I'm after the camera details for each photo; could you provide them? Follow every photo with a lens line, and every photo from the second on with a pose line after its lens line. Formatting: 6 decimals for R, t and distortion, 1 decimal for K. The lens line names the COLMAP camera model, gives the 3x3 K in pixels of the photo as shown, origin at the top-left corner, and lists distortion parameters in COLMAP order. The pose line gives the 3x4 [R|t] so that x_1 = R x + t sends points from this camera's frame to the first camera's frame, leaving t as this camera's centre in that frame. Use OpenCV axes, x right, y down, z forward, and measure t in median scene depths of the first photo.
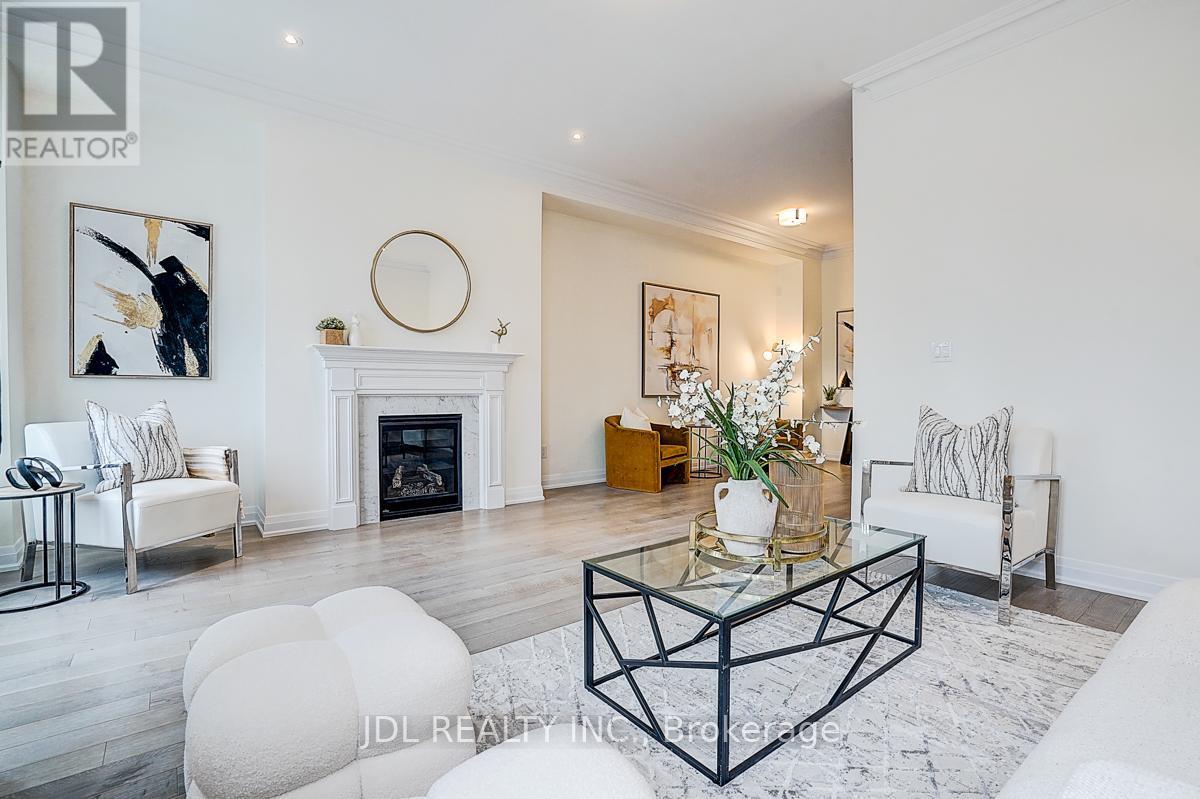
lens RADIAL K [[556.6, 0, 600.0], [0, 556.6, 399.5], [0, 0, 1]] dist [-0.066043, 0.026089]
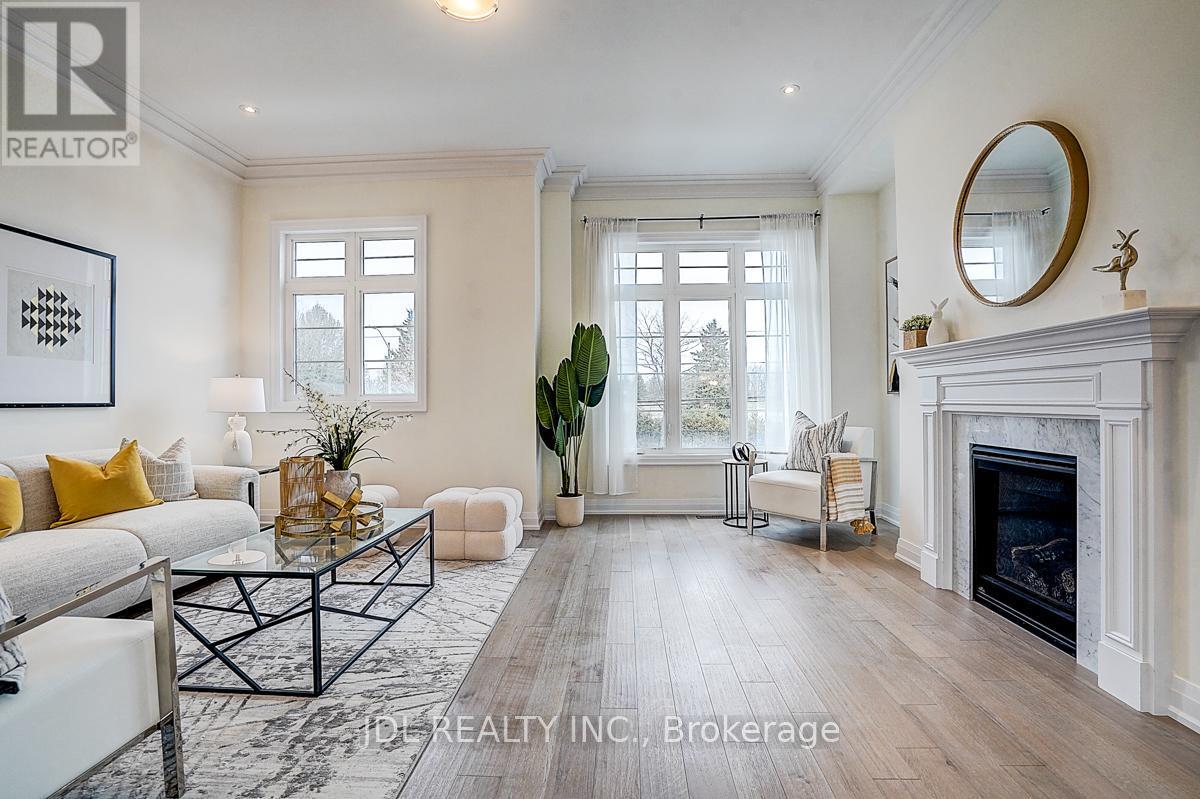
lens RADIAL K [[556.6, 0, 600.0], [0, 556.6, 399.5], [0, 0, 1]] dist [-0.066043, 0.026089]
pose [[-0.649026, 0.000974, -0.760766, 0.454273], [-0.006791, 0.999952, 0.007074, -0.029166], [0.760736, 0.009758, -0.648988, 1.225032]]
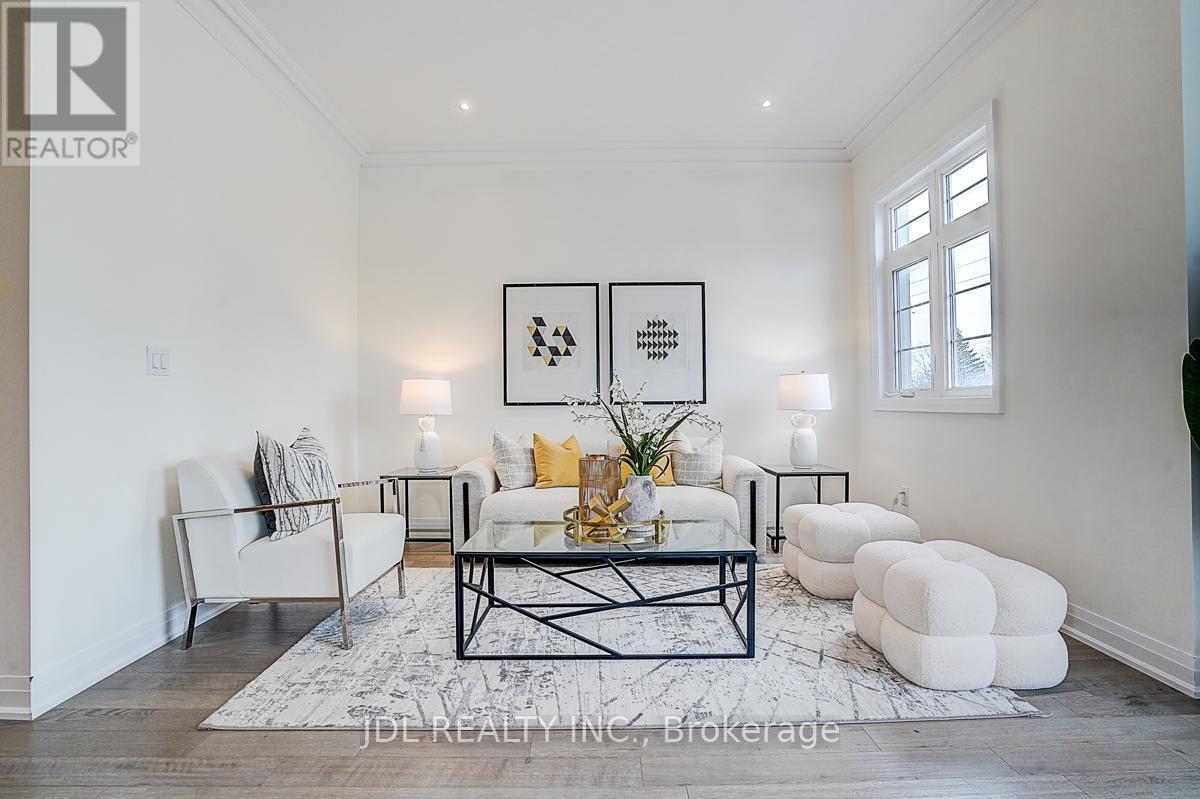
lens RADIAL K [[556.6, 0, 600.0], [0, 556.6, 399.5], [0, 0, 1]] dist [-0.066043, 0.026089]
pose [[-0.792022, 0.011506, 0.610385, -0.249492], [0.019655, 0.999785, 0.006658, -0.025785], [-0.610177, 0.017271, -0.792077, 1.063899]]
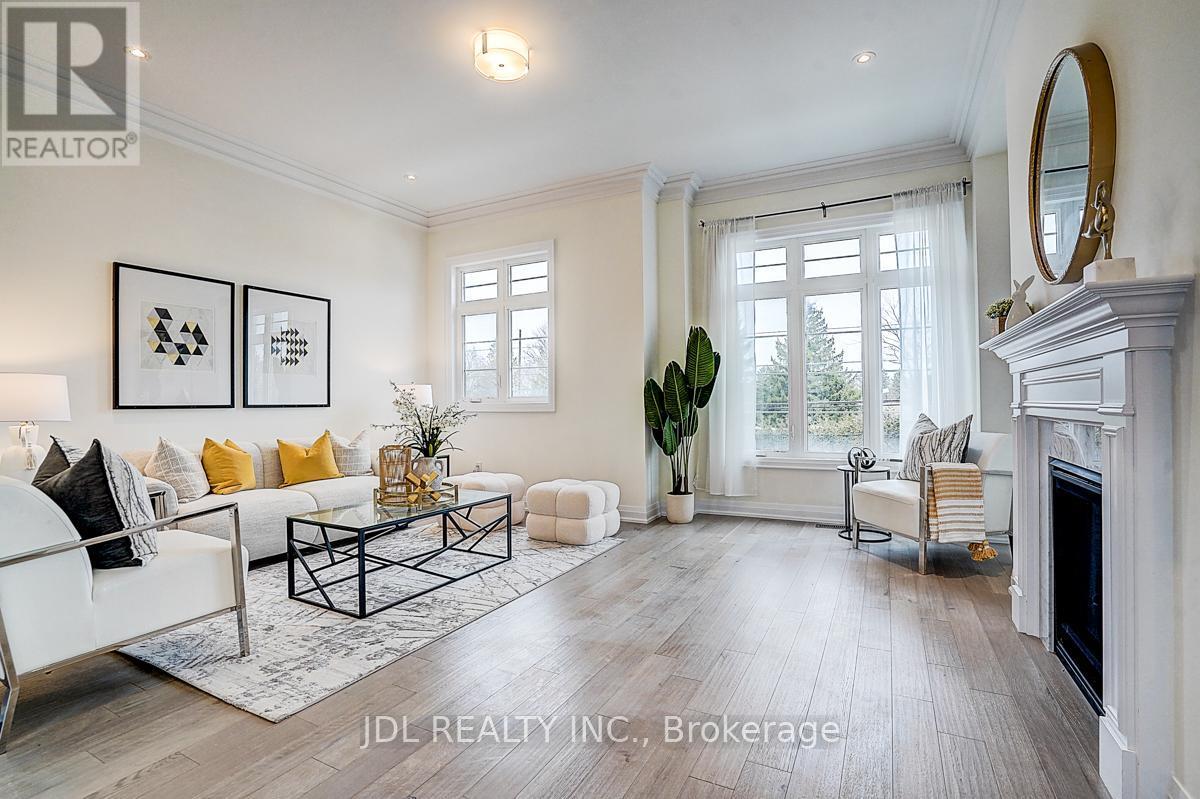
lens RADIAL K [[556.6, 0, 600.0], [0, 556.6, 399.5], [0, 0, 1]] dist [-0.066043, 0.026089]
pose [[-0.909829, 0.003549, -0.414968, 0.250331], [-0.000049, 0.999963, 0.008659, -0.034237], [0.414983, 0.007898, -0.909795, 1.464695]]
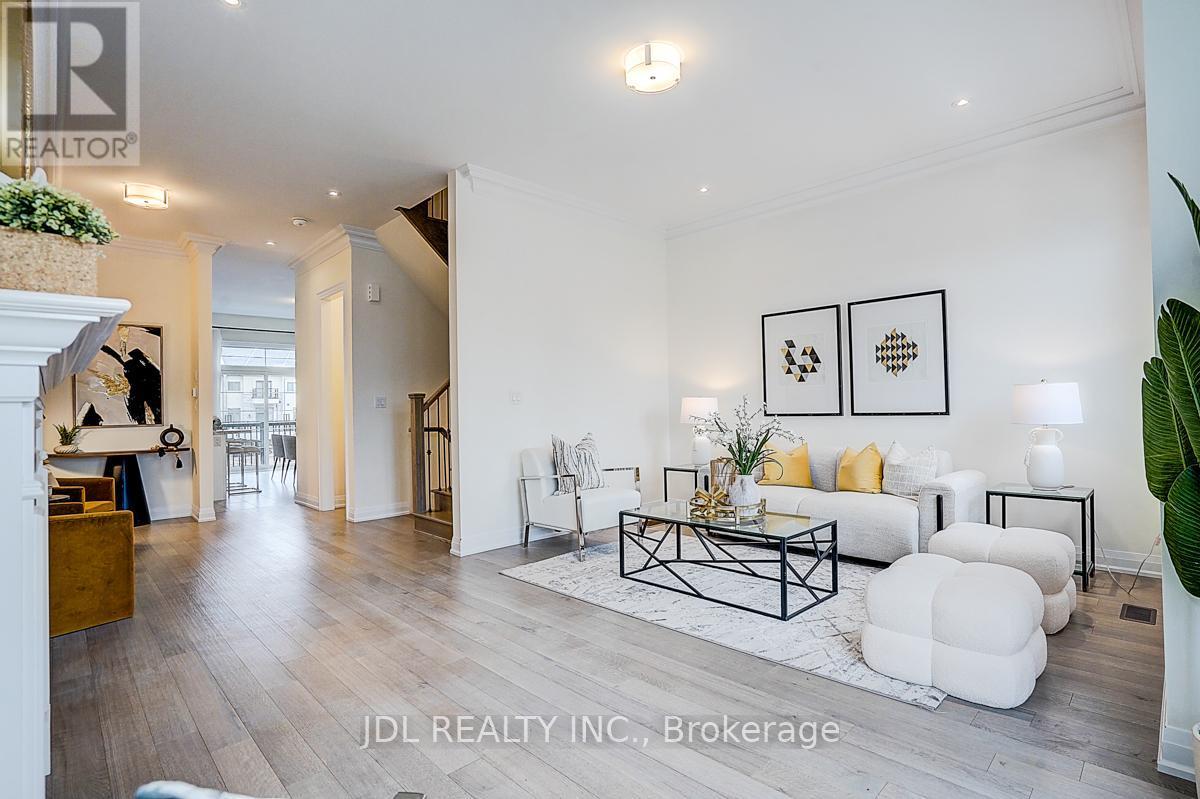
lens RADIAL K [[581.1, 0, 600.0], [0, 581.1, 399.5], [0, 0, 1]] dist [-0.053625, 0.000251]
pose [[-0.109836, 0.016403, 0.993814, -0.794948], [0.037447, 0.999222, -0.012354, -0.049202], [-0.993244, 0.035859, -0.110365, 0.831843]]
